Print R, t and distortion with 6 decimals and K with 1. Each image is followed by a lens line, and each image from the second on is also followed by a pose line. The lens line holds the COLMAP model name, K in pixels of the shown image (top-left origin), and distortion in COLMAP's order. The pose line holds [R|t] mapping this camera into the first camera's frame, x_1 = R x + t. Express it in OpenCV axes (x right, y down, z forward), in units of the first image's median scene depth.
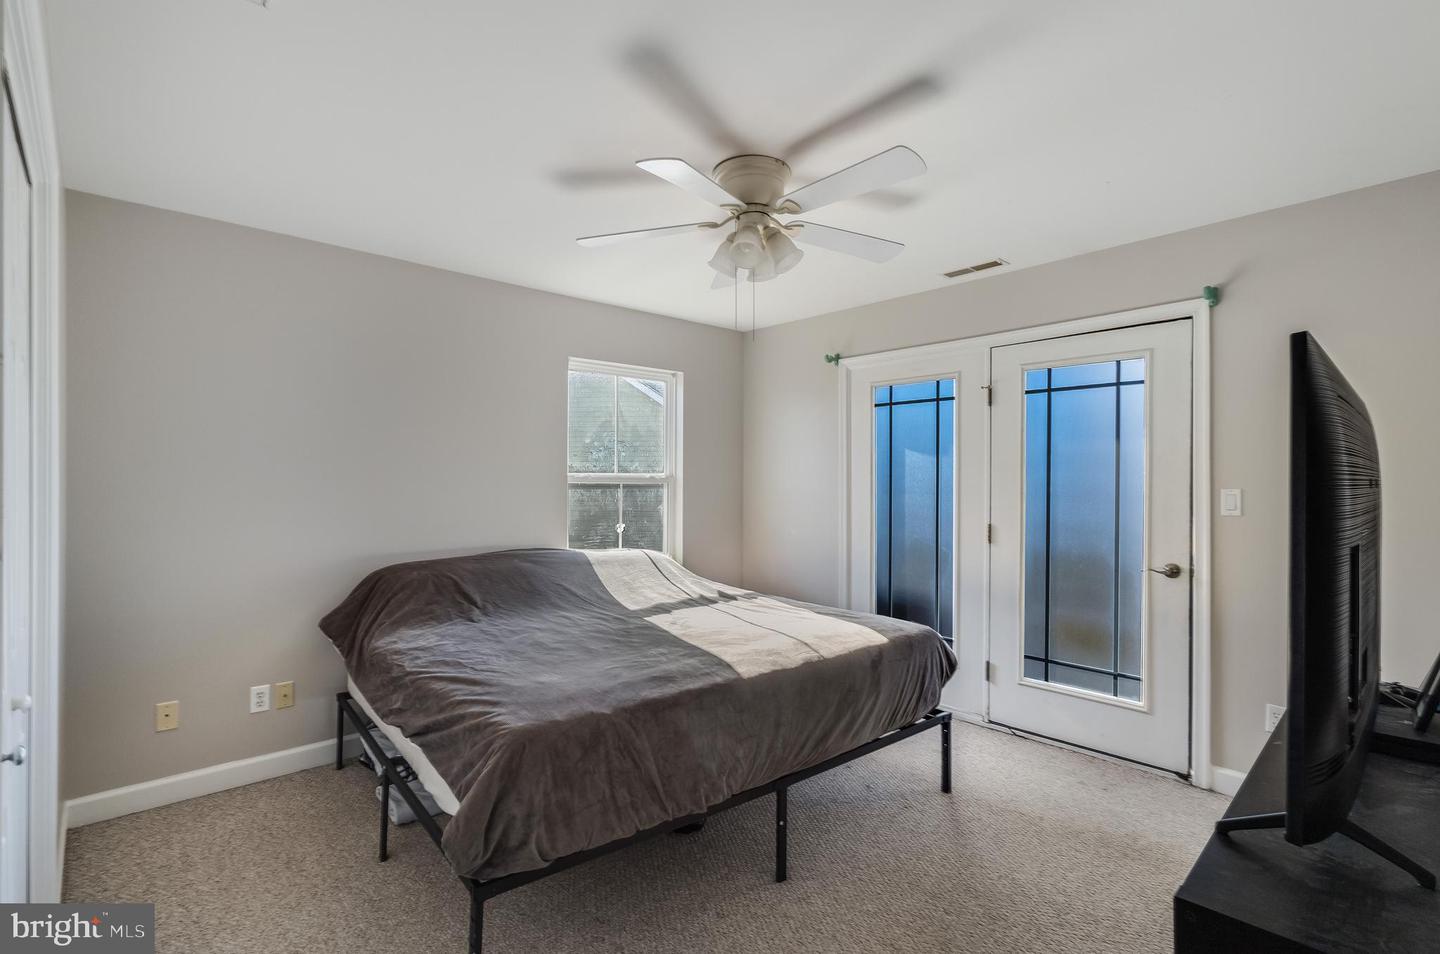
lens RADIAL K [[670.9, 0, 717.4], [0, 670.9, 479.5], [0, 0, 1]] dist [-0.003162, 0.000072]
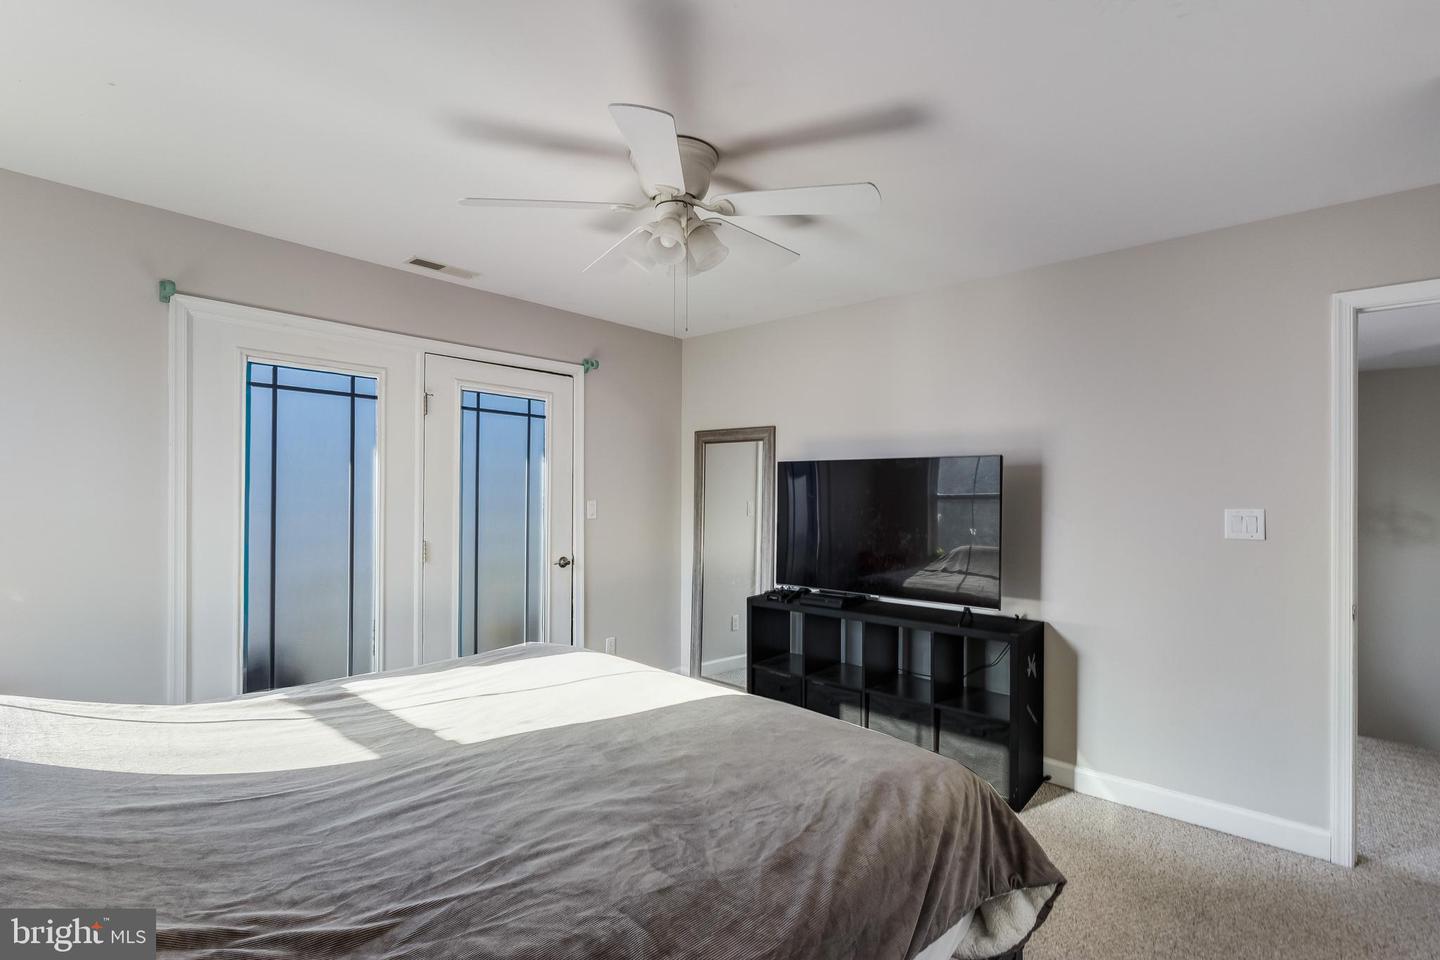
lens RADIAL K [[670.9, 0, 718.2], [0, 670.9, 488.1], [0, 0, 1]] dist [-0.003162, 0.000072]
pose [[-0.109703, -0.000574, 0.993964, -0.676389], [-0.013583, 0.999907, -0.000922, -0.014877], [-0.993872, -0.013603, -0.109701, 0.829857]]
